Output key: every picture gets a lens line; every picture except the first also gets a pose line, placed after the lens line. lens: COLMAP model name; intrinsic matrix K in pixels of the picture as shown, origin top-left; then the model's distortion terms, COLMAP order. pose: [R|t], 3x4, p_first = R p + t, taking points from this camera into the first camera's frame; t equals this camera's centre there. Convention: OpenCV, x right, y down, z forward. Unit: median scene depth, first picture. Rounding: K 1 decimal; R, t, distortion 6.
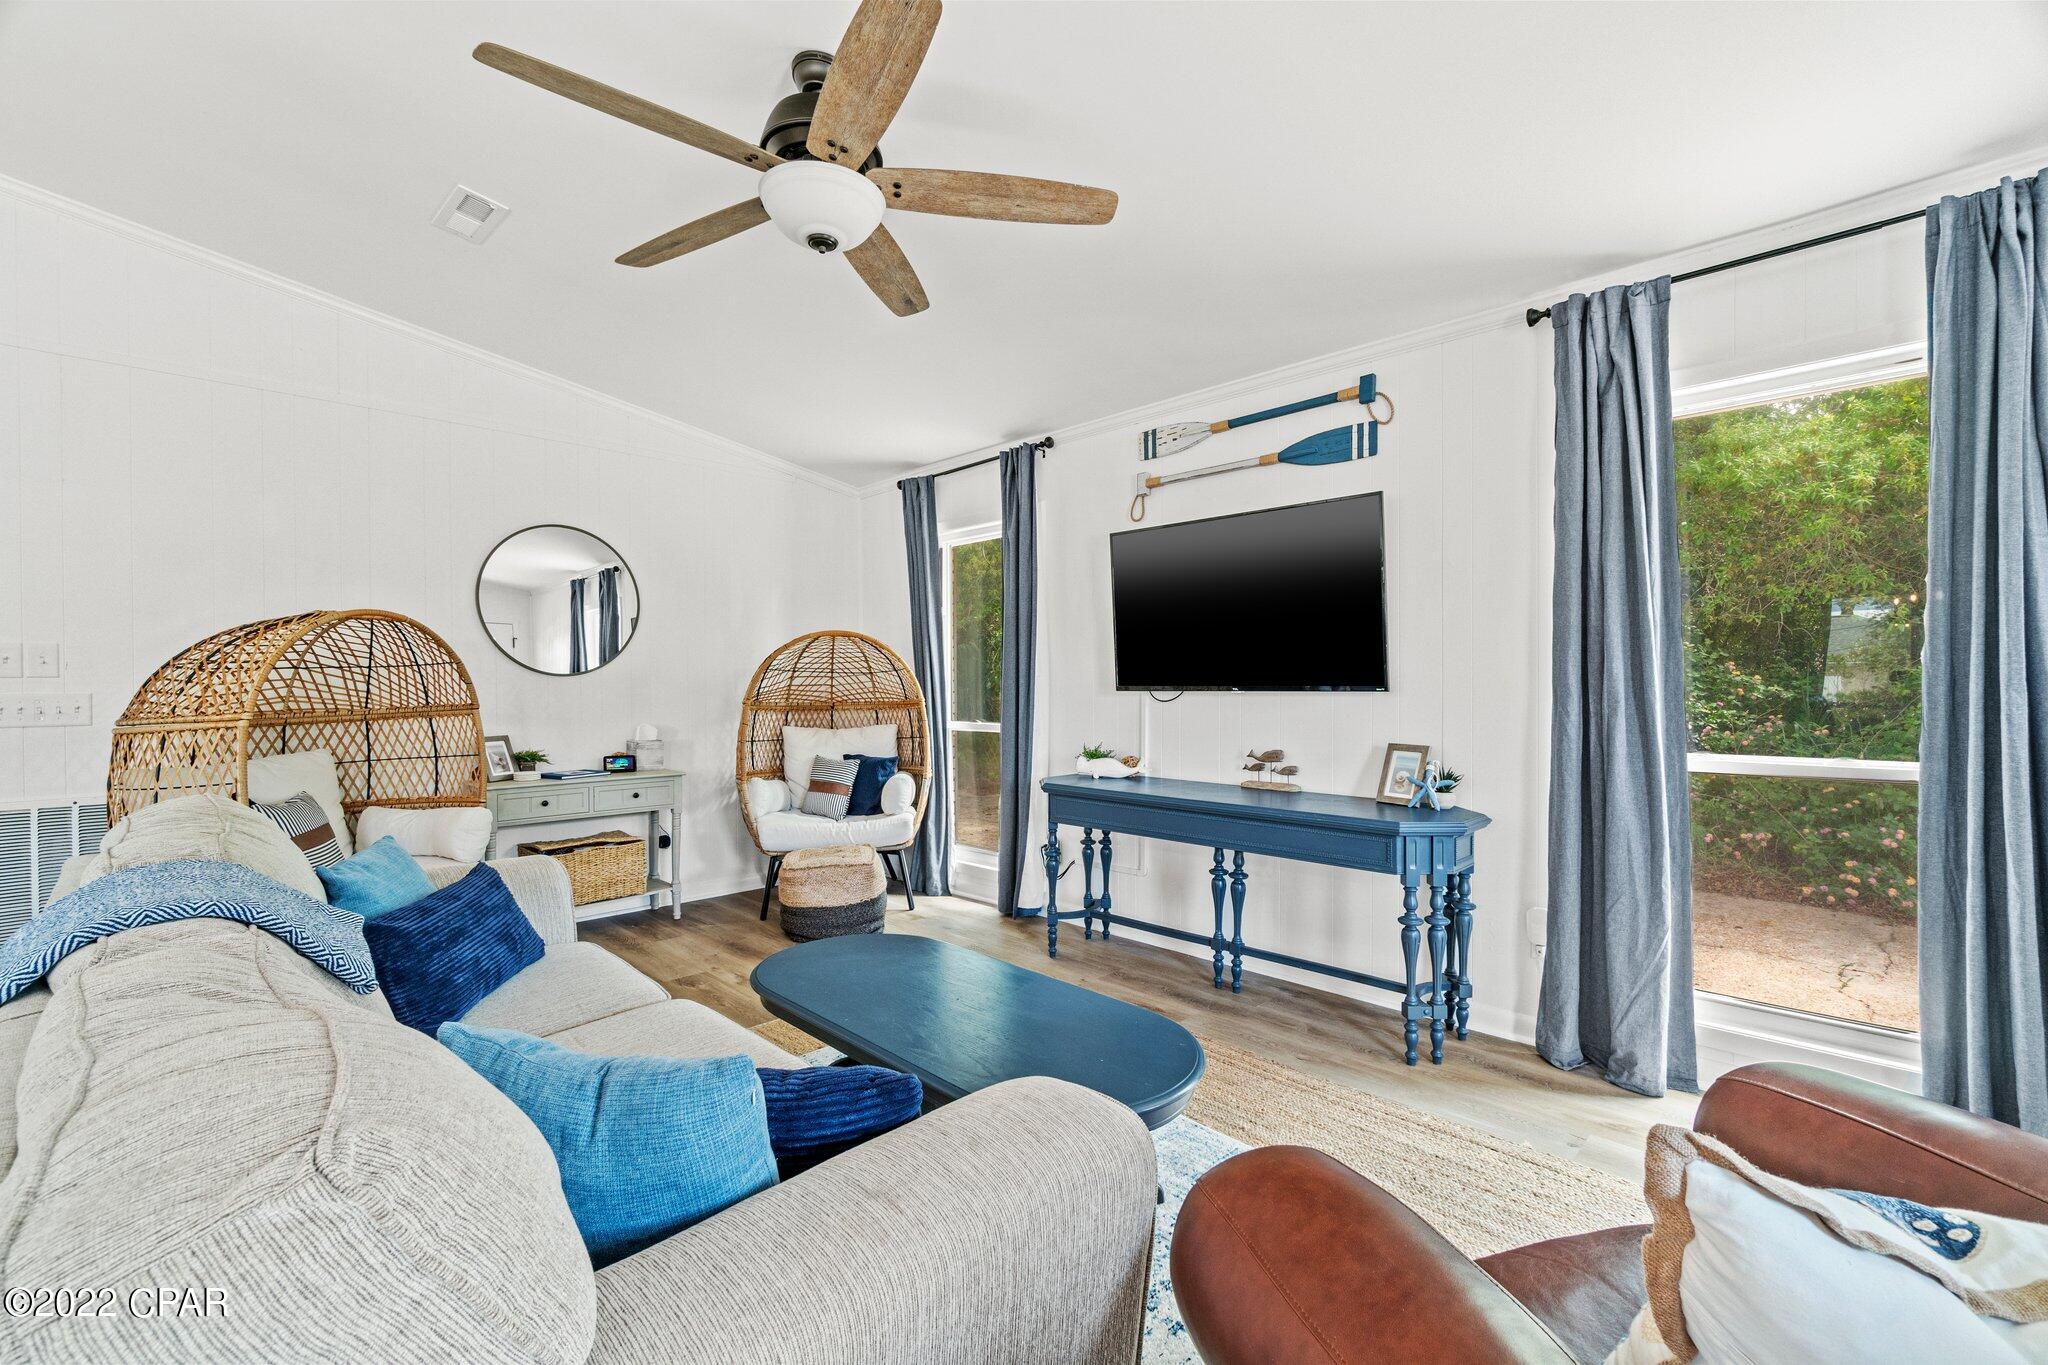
lens RADIAL K [[878.4, 0, 1027.9], [0, 878.4, 688.7], [0, 0, 1]] dist [-0.003362, -0.000937]
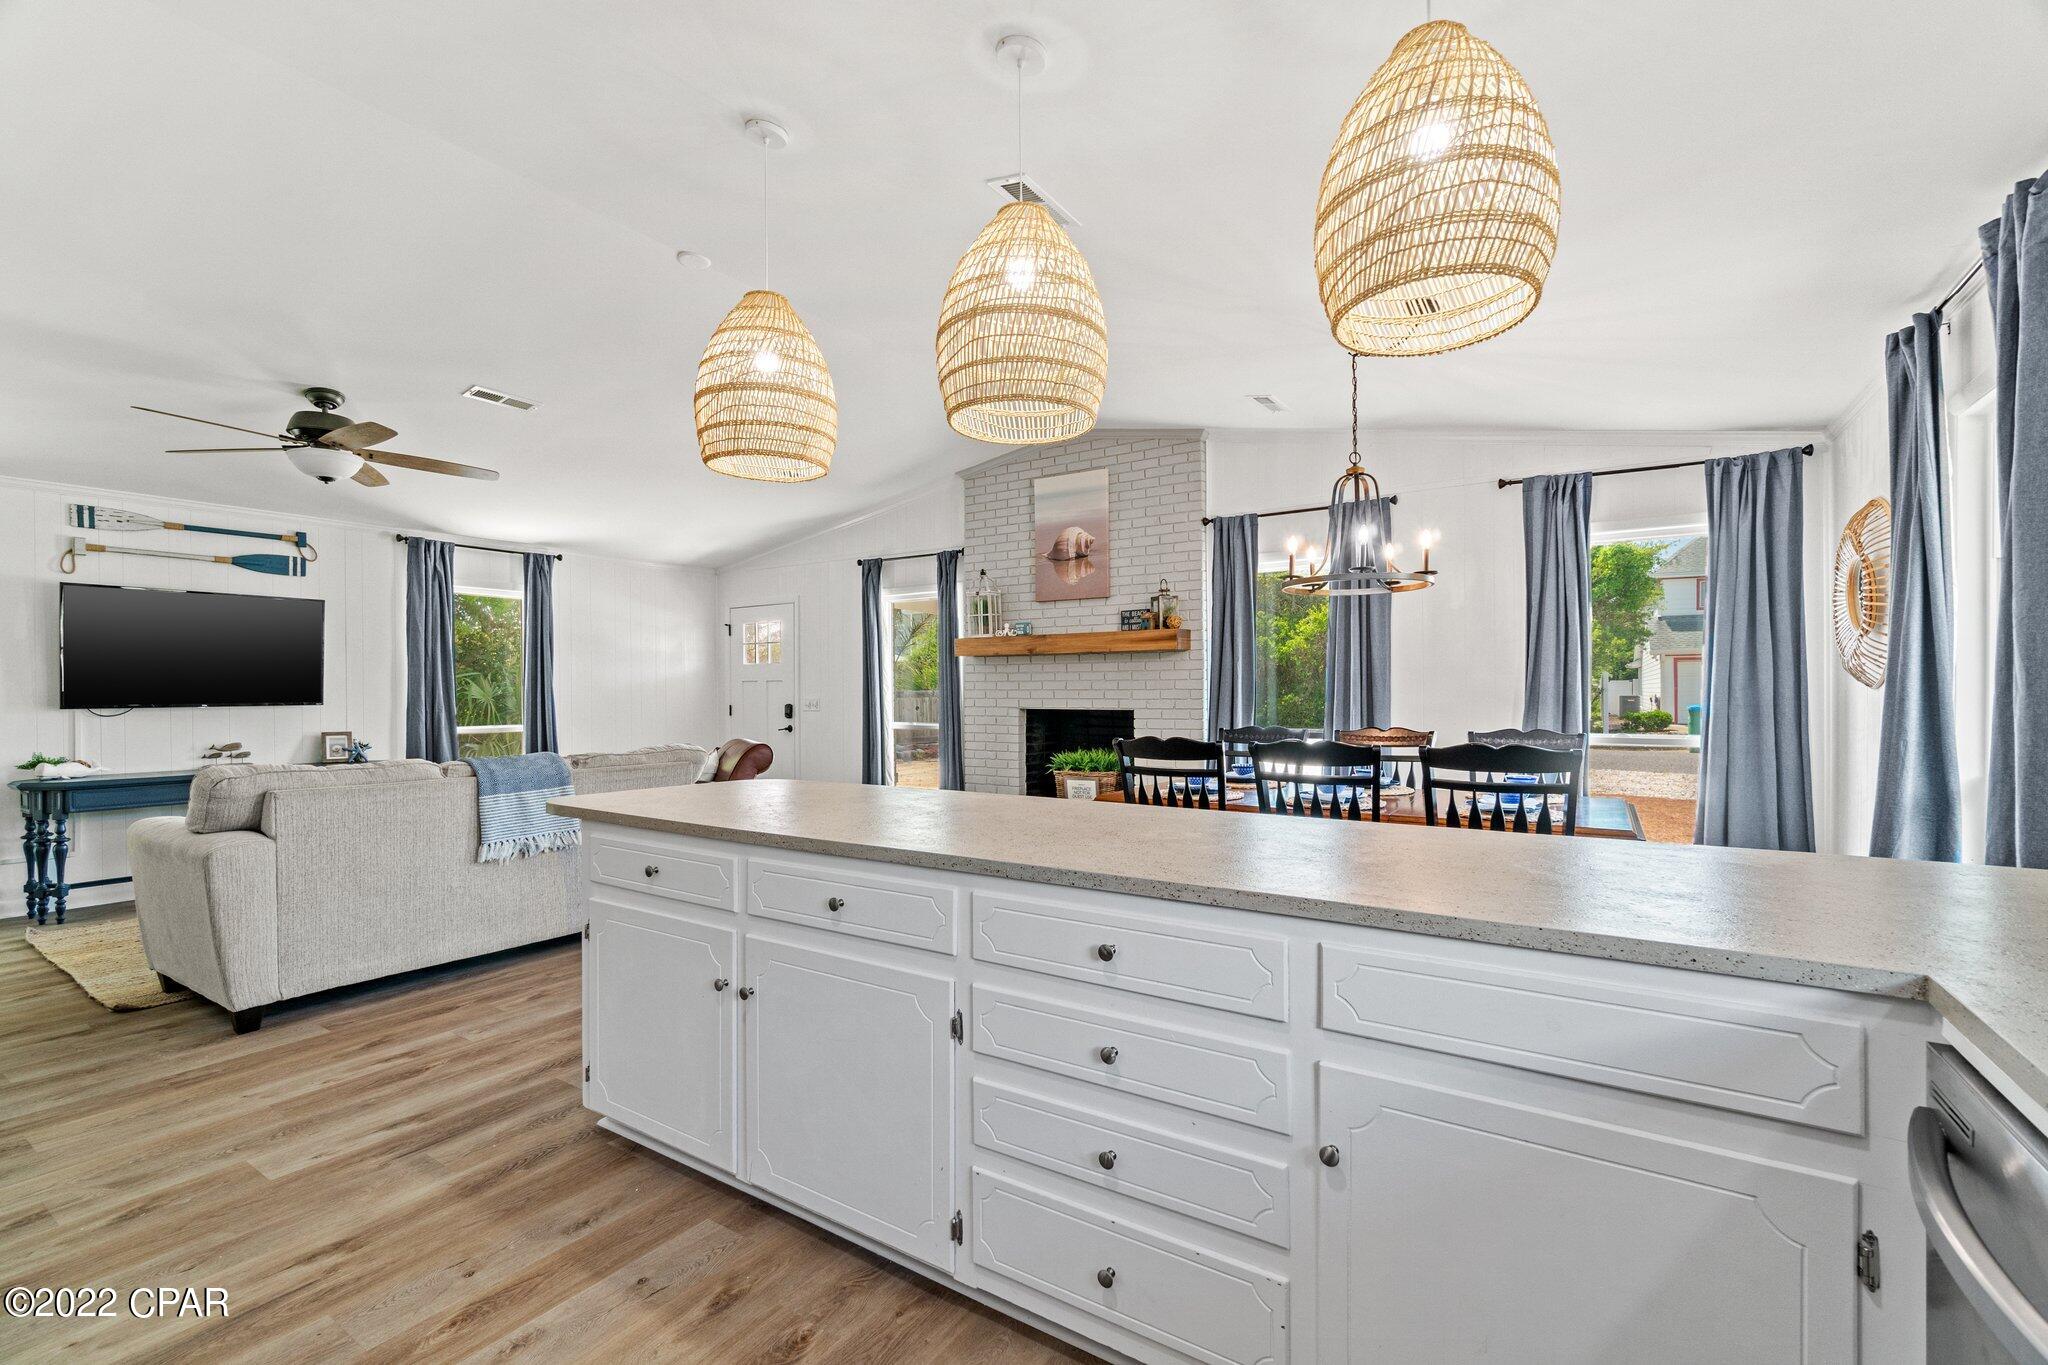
lens RADIAL K [[884.0, 0, 1023.6], [0, 884.0, 694.5], [0, 0, 1]] dist [-0.003289, -0.000142]
pose [[-0.200912, 0.004952, 0.979597, -1.571376], [0.018850, 0.999822, -0.001188, 0.010468], [-0.979428, 0.018227, -0.200970, -0.090273]]
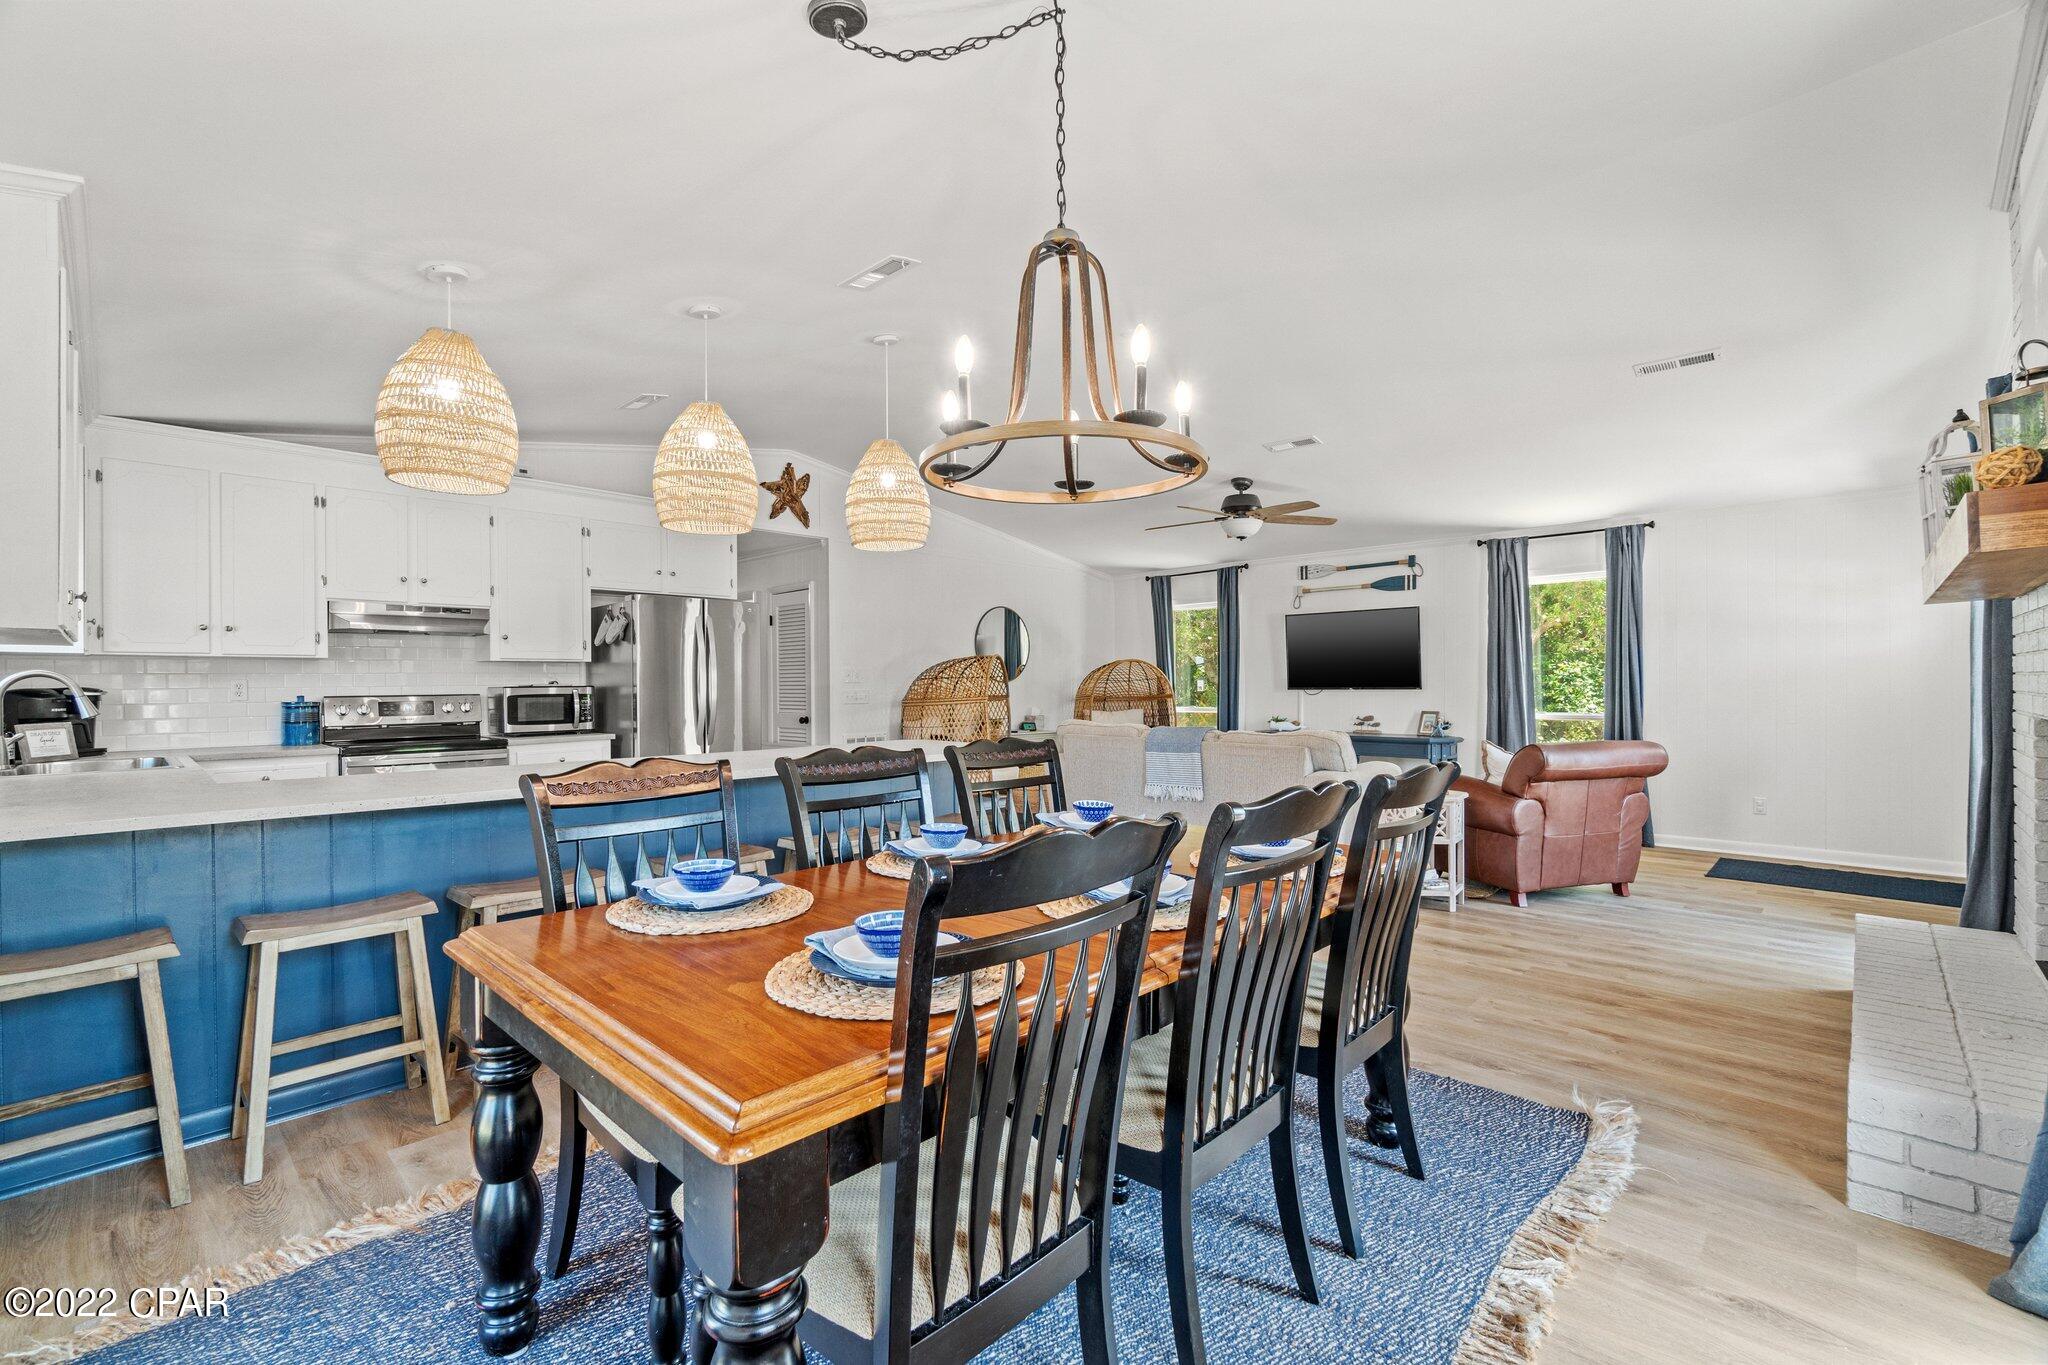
lens RADIAL K [[878.4, 0, 1027.9], [0, 878.4, 688.7], [0, 0, 1]] dist [-0.003362, -0.000937]
pose [[0.999801, 0.000532, 0.019956, -0.635503], [-0.000386, 0.999973, -0.007311, 0.017597], [-0.019959, 0.007302, 0.999774, -1.226819]]
